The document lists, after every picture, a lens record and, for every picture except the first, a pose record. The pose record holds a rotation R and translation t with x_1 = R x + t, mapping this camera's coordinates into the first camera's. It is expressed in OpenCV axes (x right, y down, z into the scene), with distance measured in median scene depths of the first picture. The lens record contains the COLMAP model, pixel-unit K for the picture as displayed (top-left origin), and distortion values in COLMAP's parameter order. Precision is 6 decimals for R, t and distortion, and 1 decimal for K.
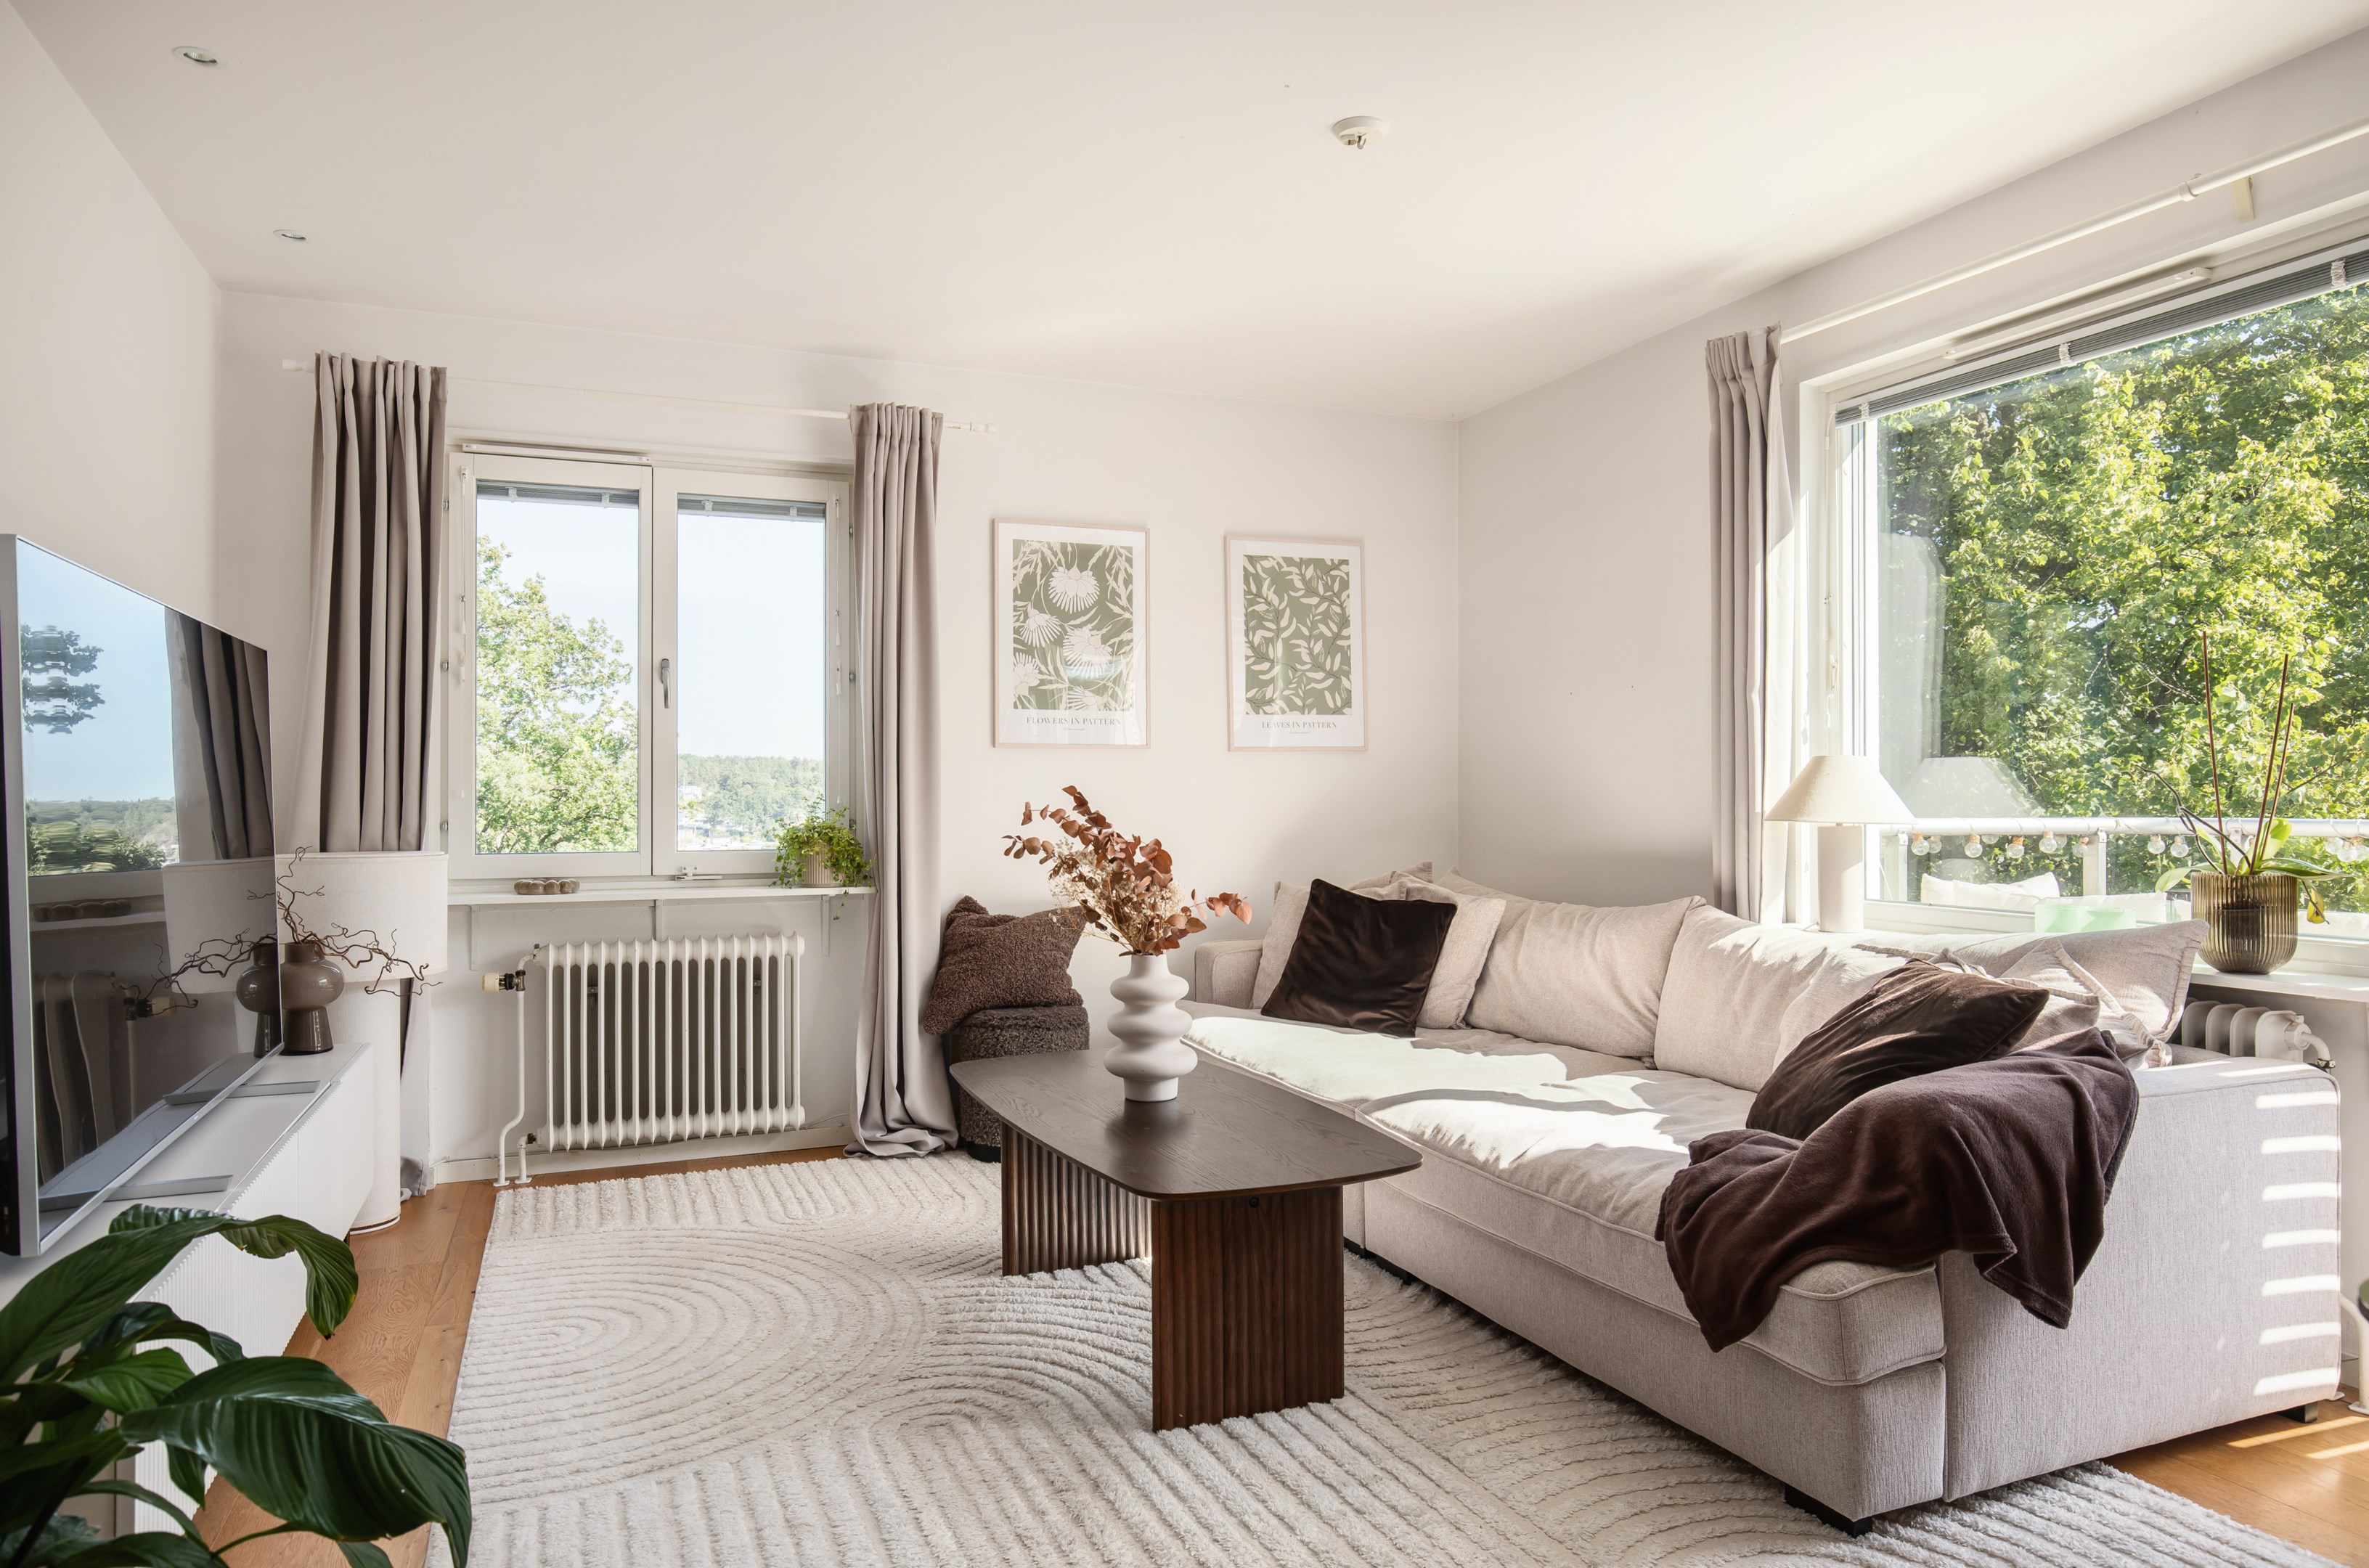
lens RADIAL K [[1492.4, 0, 1182.0], [0, 1492.4, 786.3], [0, 0, 1]] dist [0.002173, -0.003159]
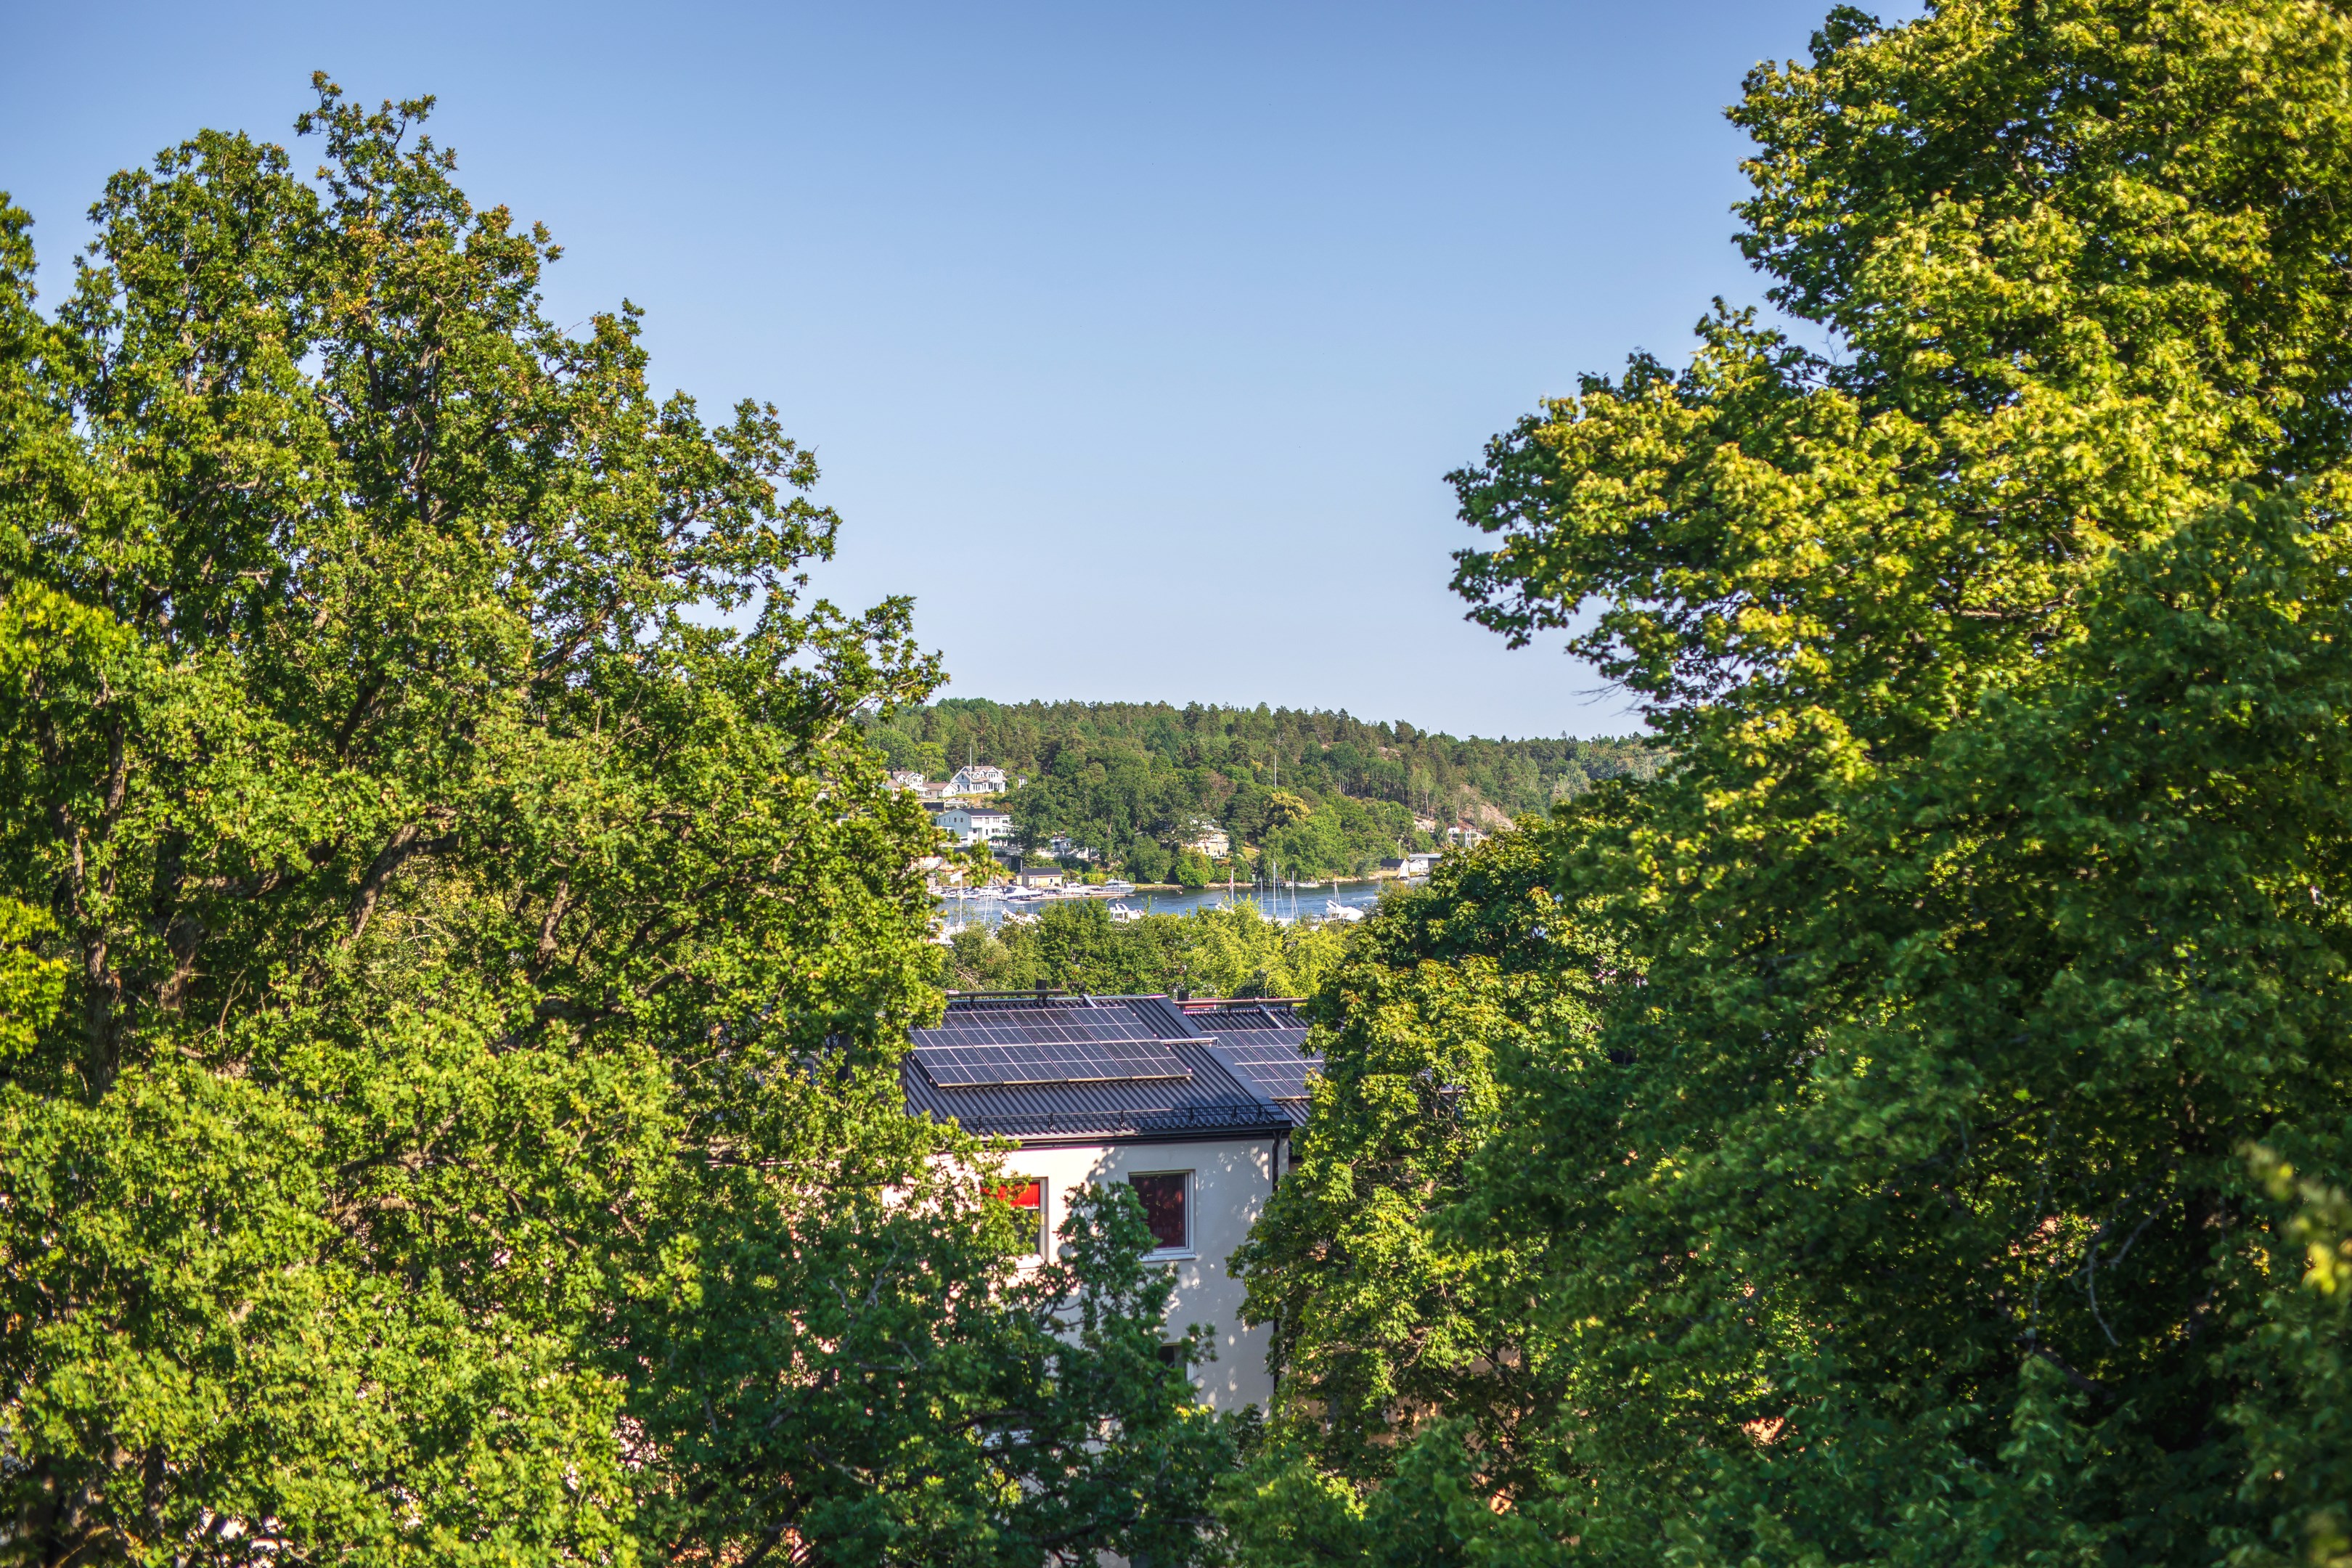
lens RADIAL K [[3277.5, 0, 1177.7], [0, 3277.5, 783.9], [0, 0, 1]] dist [0.006730, 0.000000]
pose [[0.966684, -0.001748, -0.255965, -0.377653], [0.003088, 0.999984, 0.004837, -0.084411], [0.255952, -0.005466, 0.966674, 1.220719]]
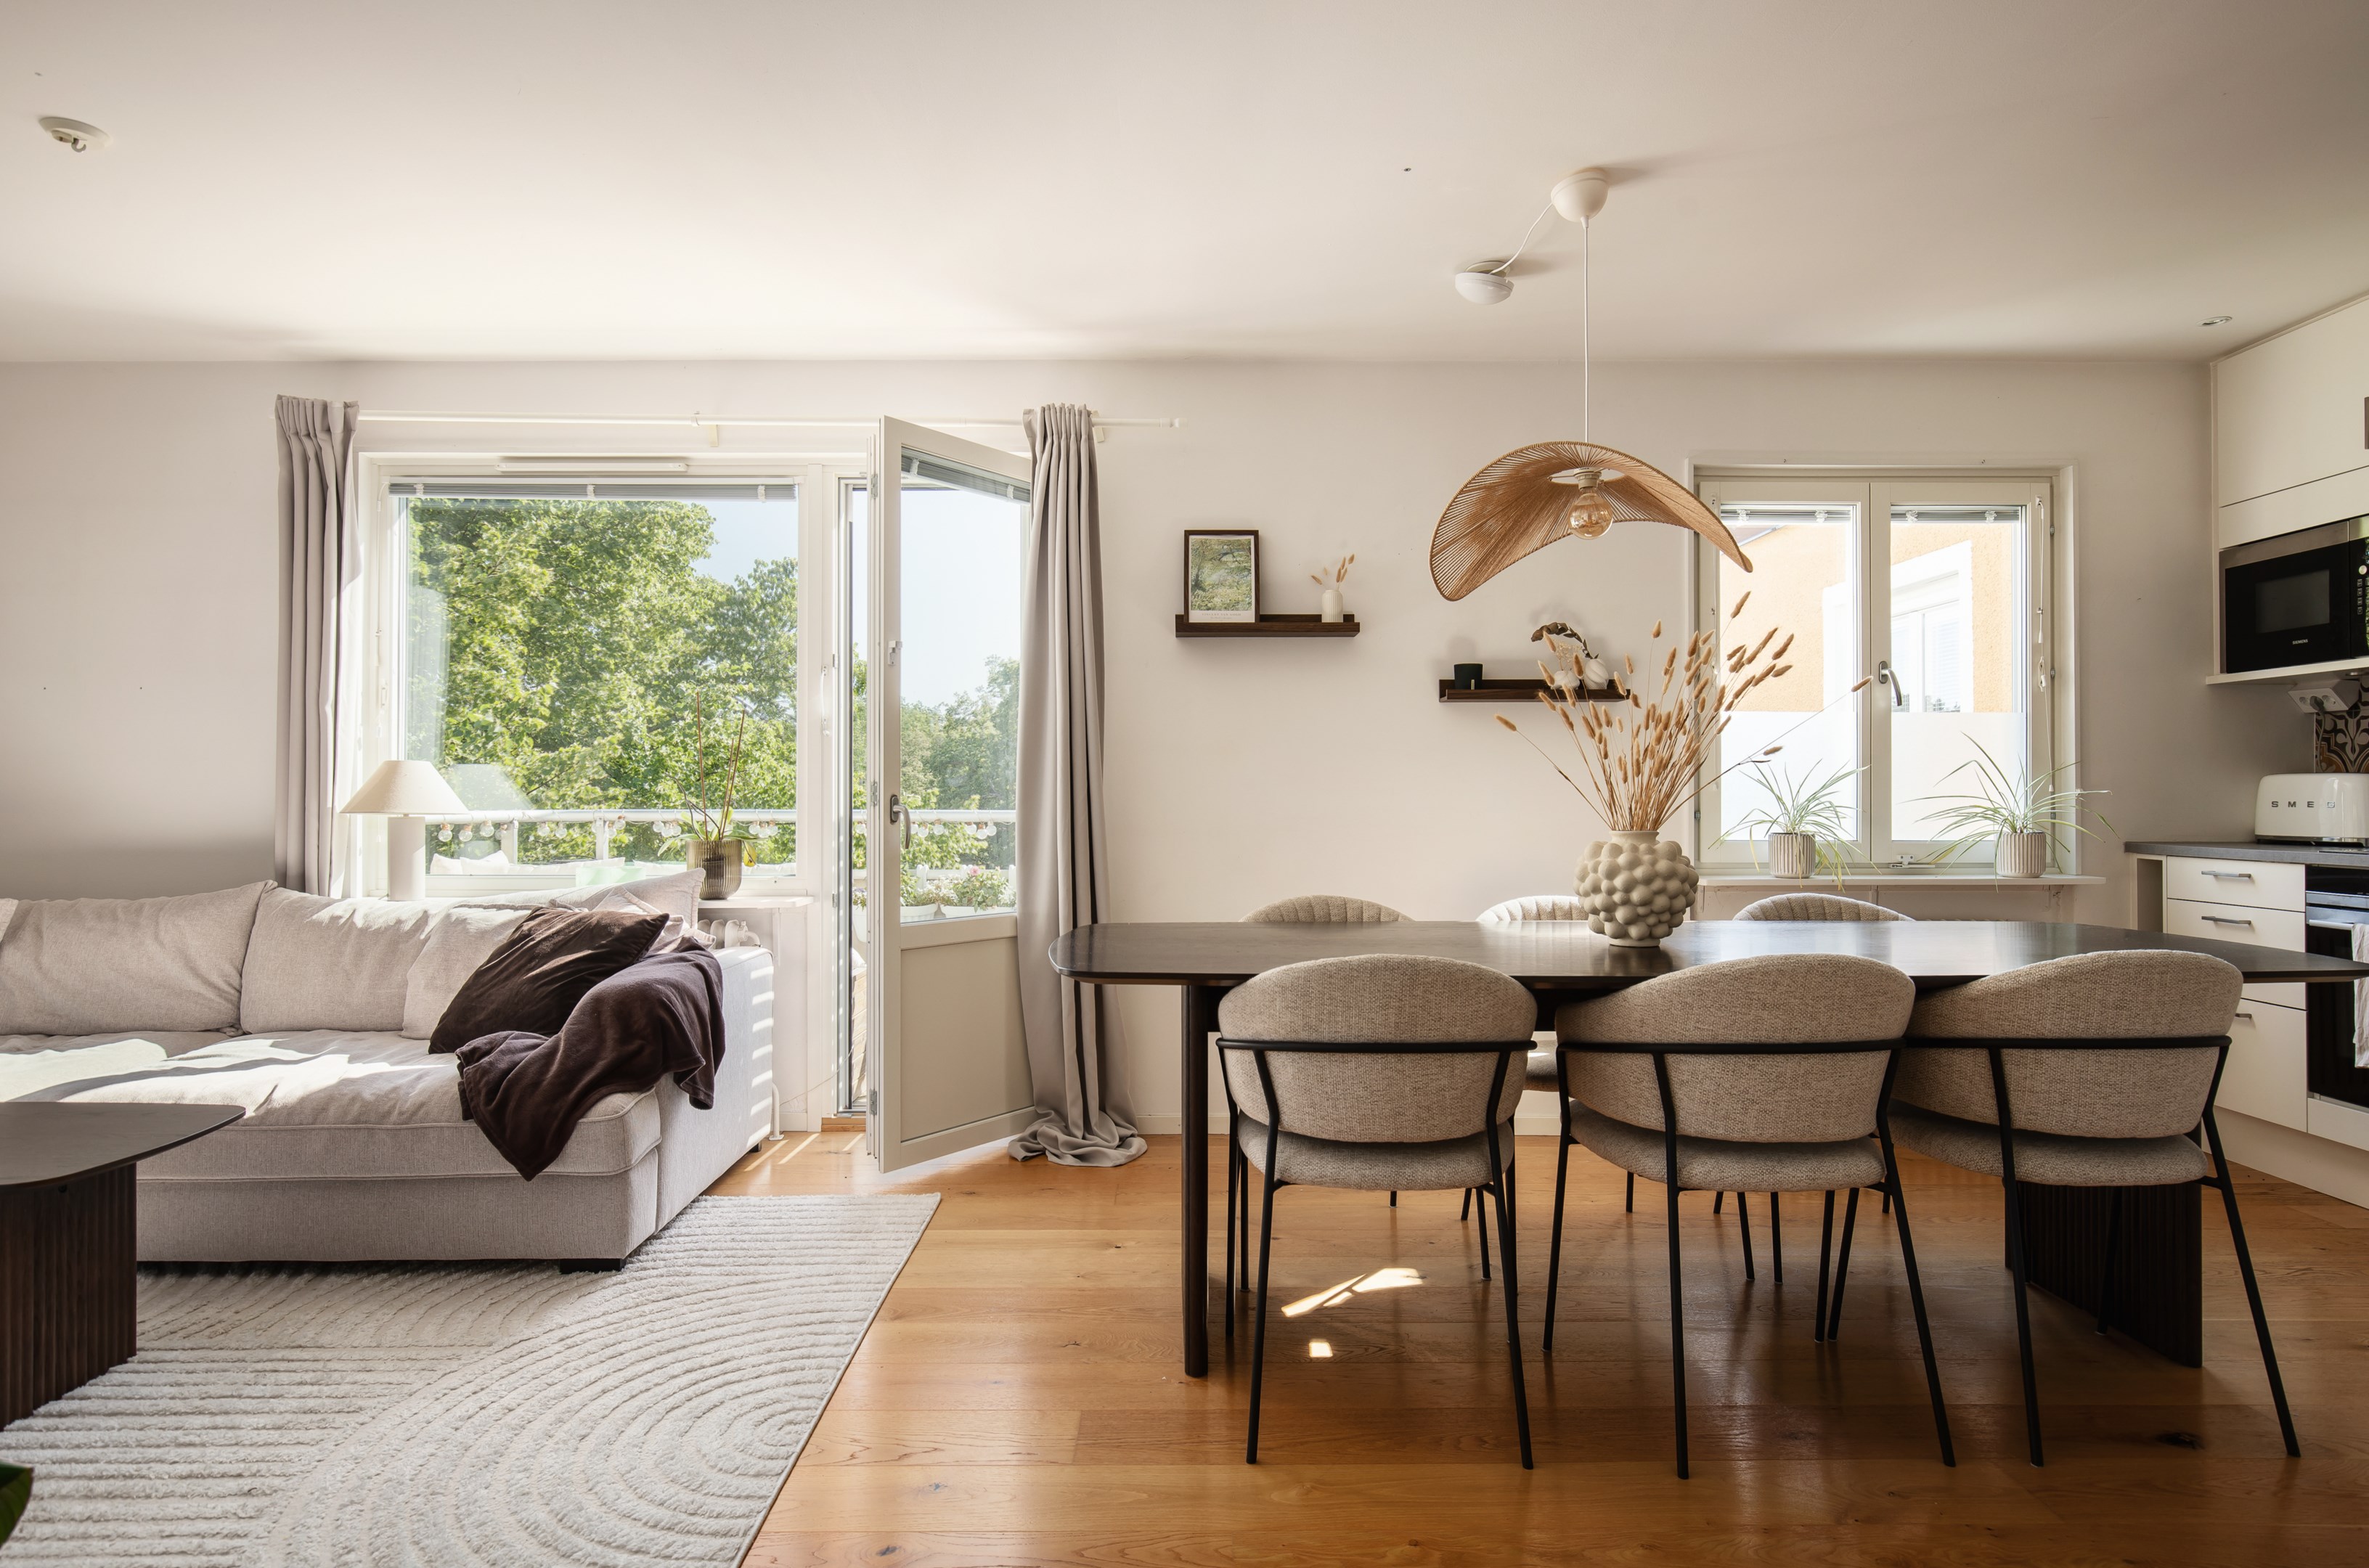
lens RADIAL K [[1345.4, 0, 1194.3], [0, 1345.4, 790.6], [0, 0, 1]] dist [-0.006928, 0.001078]
pose [[0.368928, 0.007144, 0.929431, -0.333248], [-0.007224, 0.999962, -0.004818, 0.004741], [-0.929430, -0.004937, 0.368966, -0.032795]]
